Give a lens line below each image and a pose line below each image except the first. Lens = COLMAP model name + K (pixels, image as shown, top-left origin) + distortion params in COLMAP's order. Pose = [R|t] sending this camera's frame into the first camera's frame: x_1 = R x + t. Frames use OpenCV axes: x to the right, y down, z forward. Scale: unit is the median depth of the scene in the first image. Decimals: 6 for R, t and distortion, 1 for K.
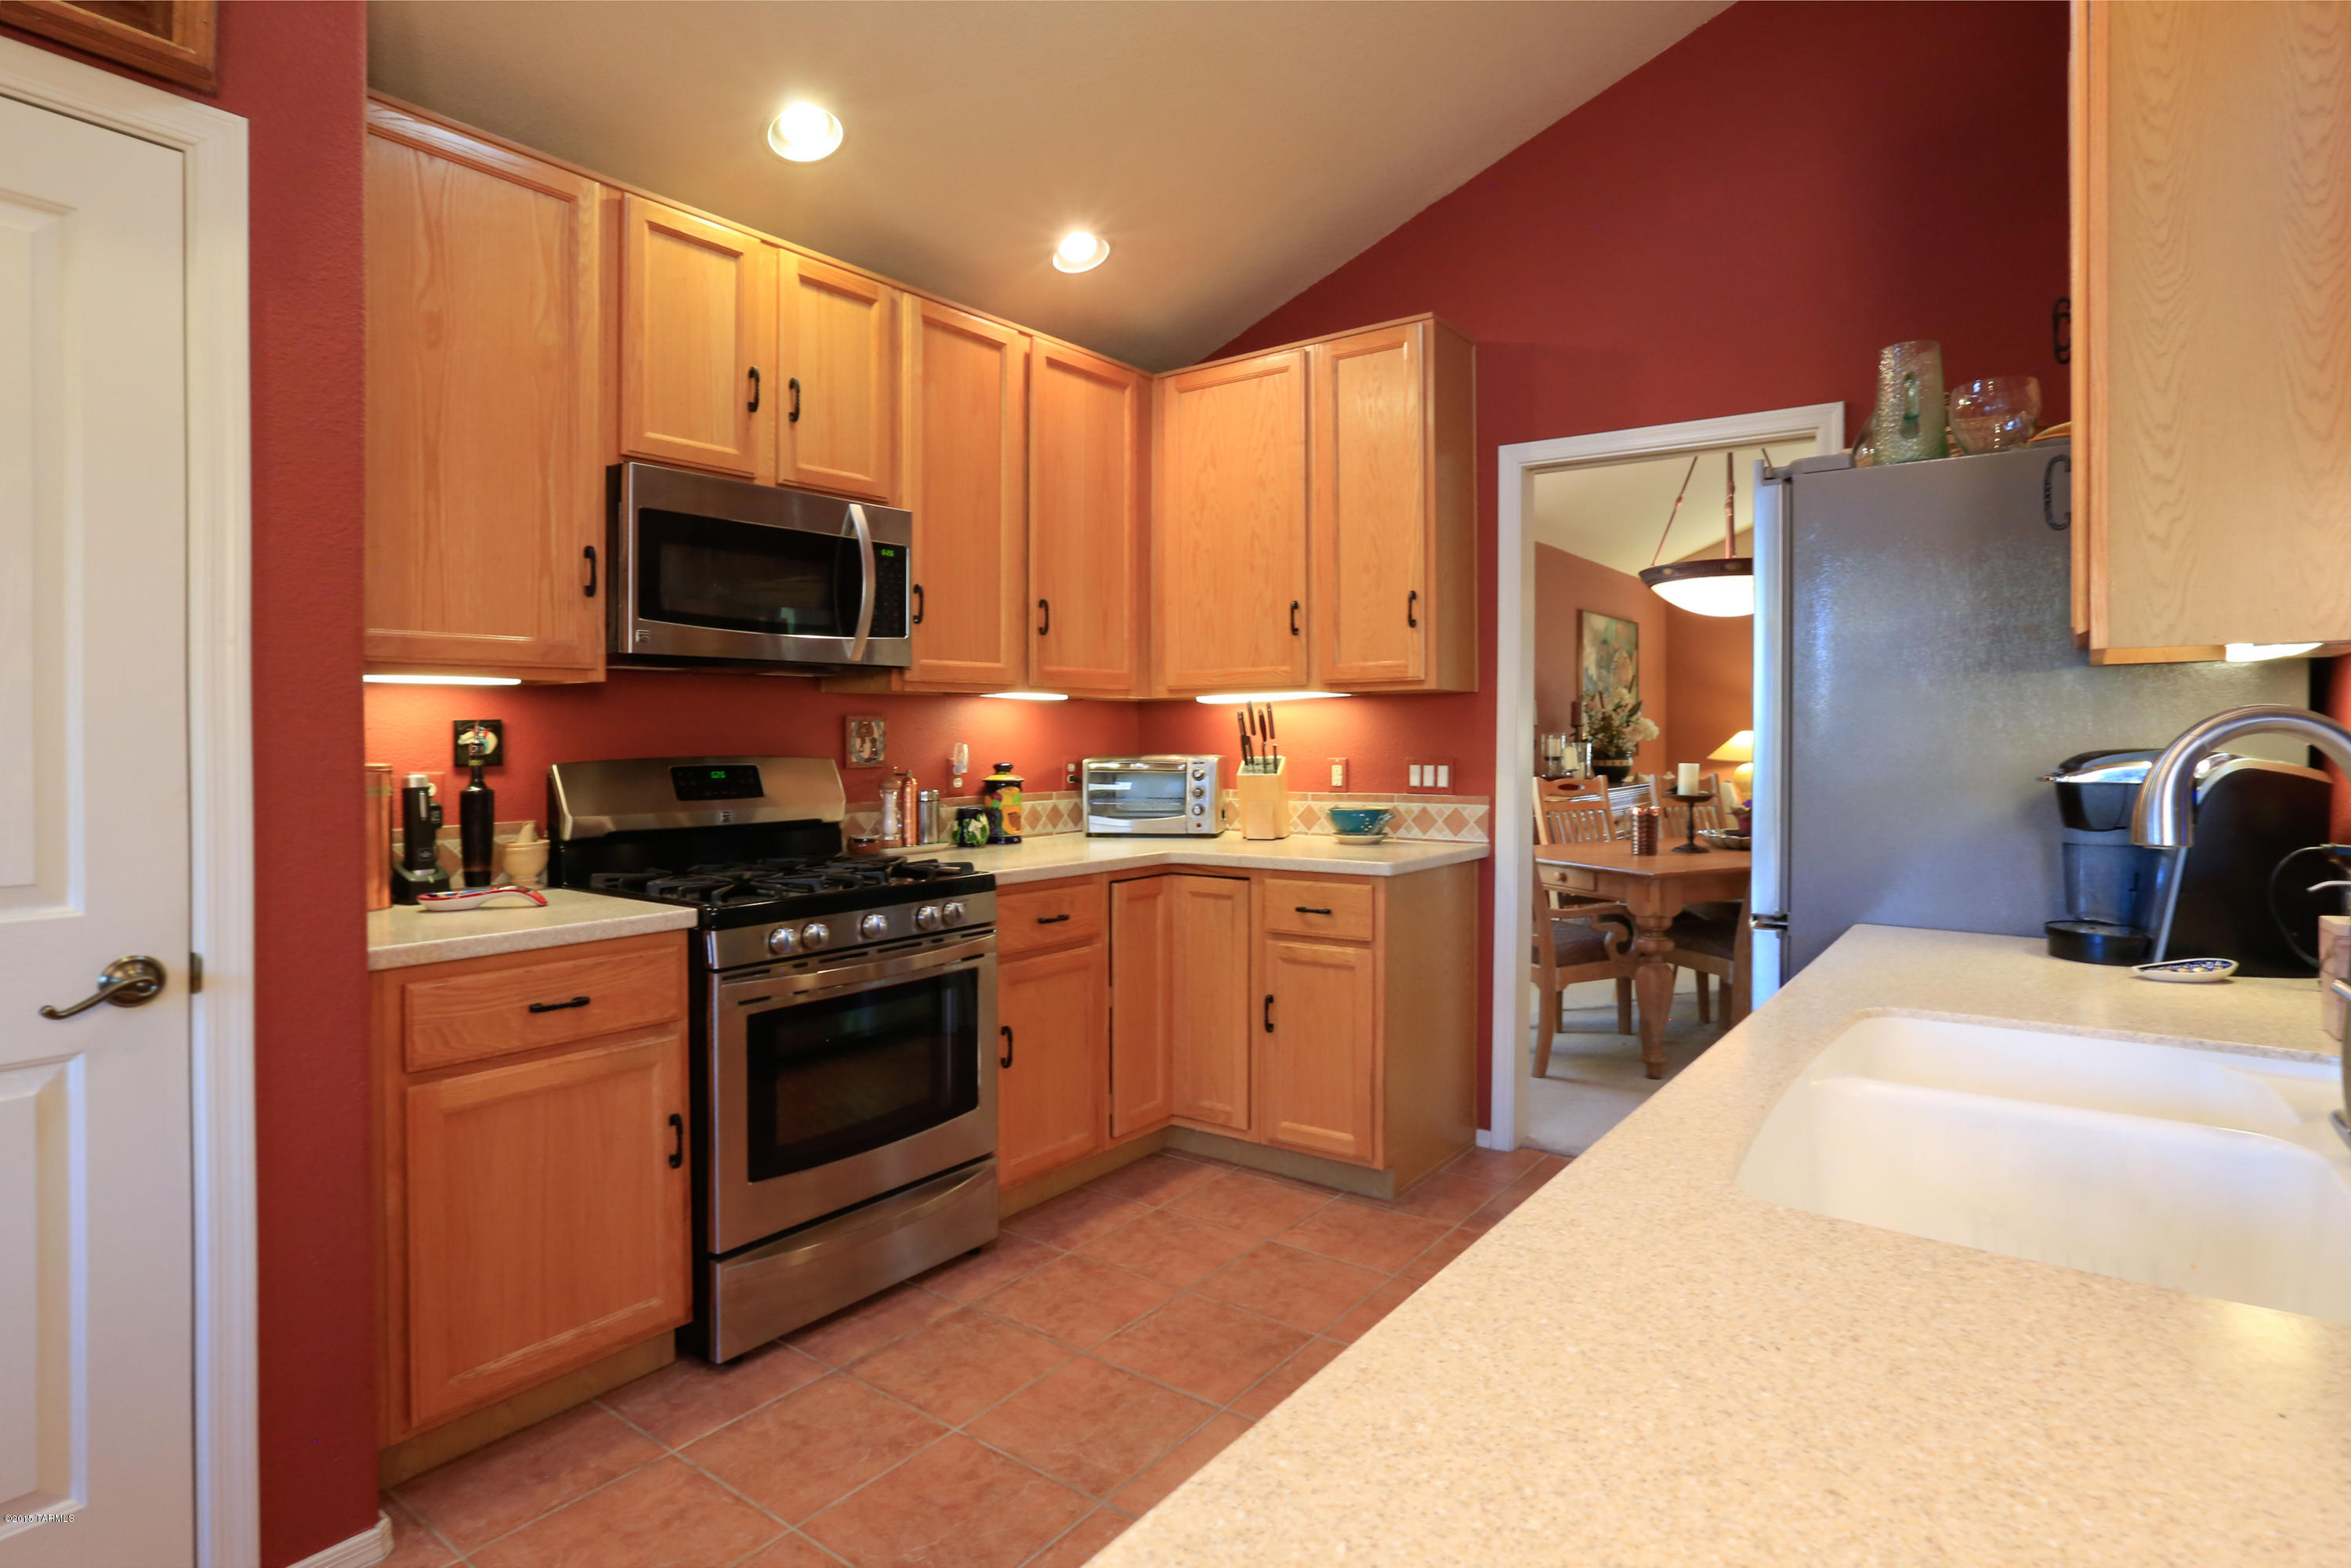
lens RADIAL K [[1237.0, 0, 1229.1], [0, 1237.0, 721.3], [0, 0, 1]] dist [-0.017293, 0.001923]
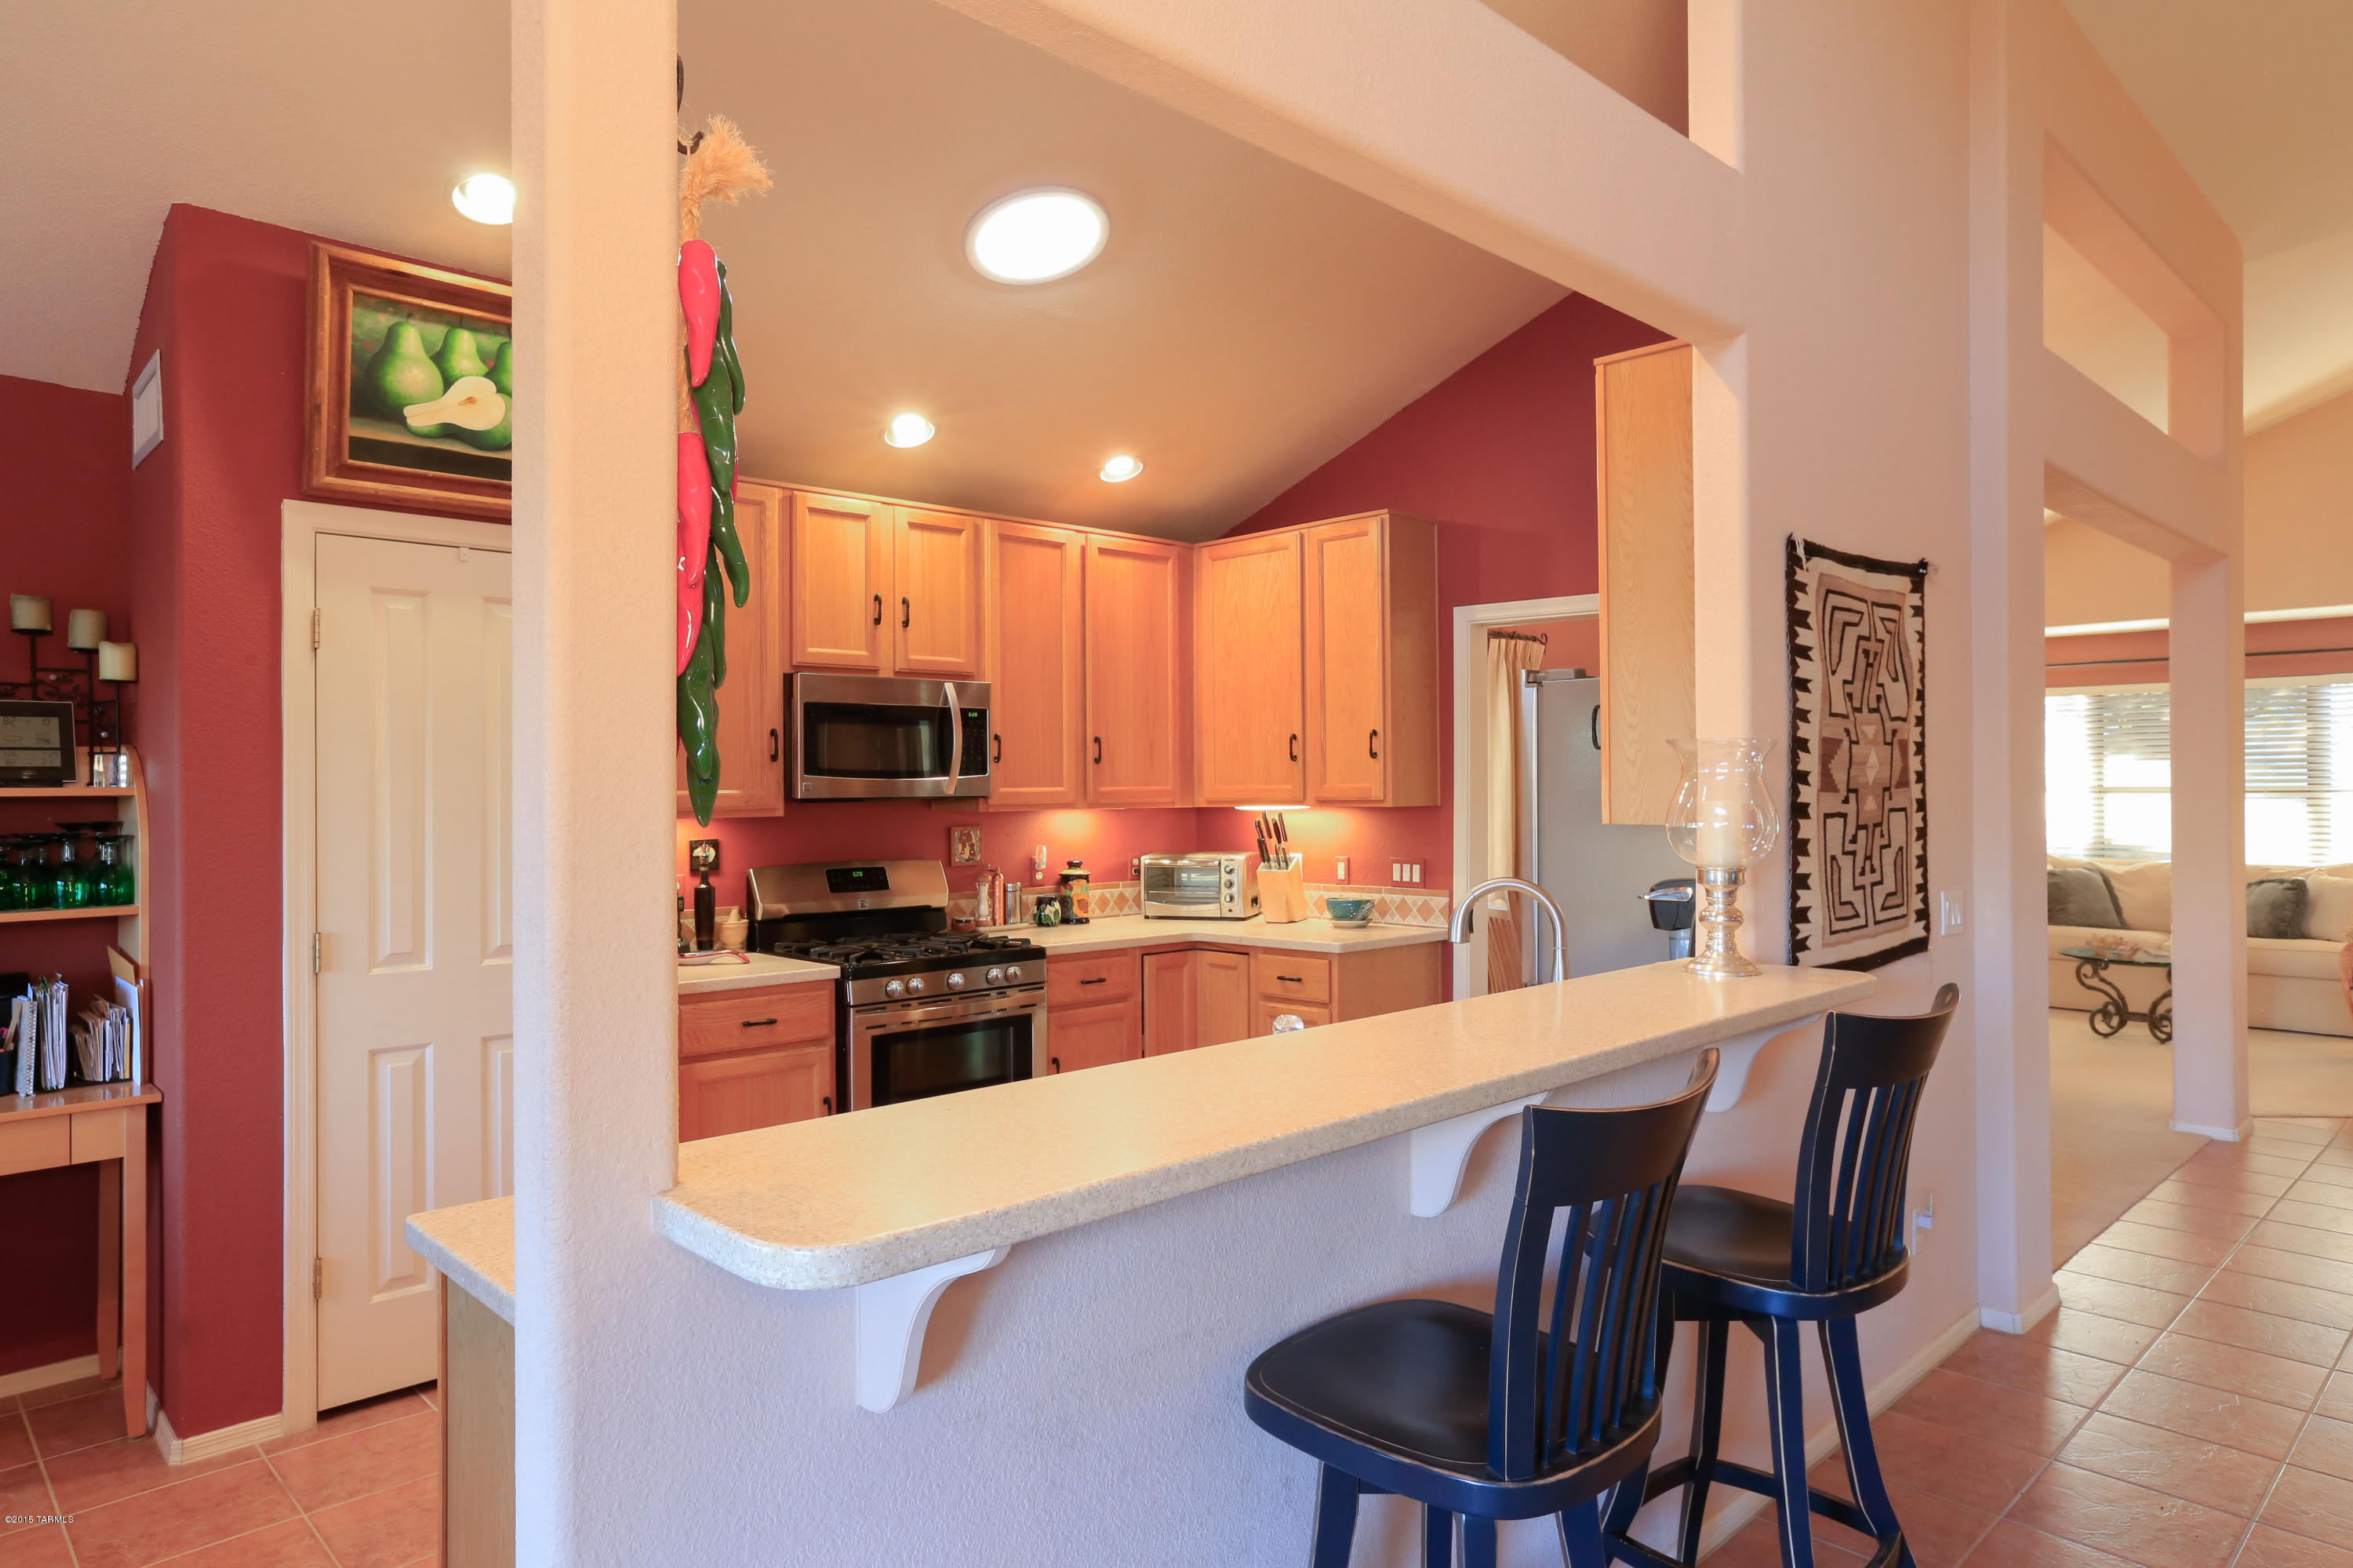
lens RADIAL K [[1455.3, 0, 1199.7], [0, 1455.3, 763.2], [0, 0, 1]] dist [0.000893, 0.003728]
pose [[0.983697, -0.007435, -0.179678, 0.240248], [0.006285, 0.999956, -0.006966, -0.061416], [0.179722, 0.005723, 0.983701, -0.504160]]
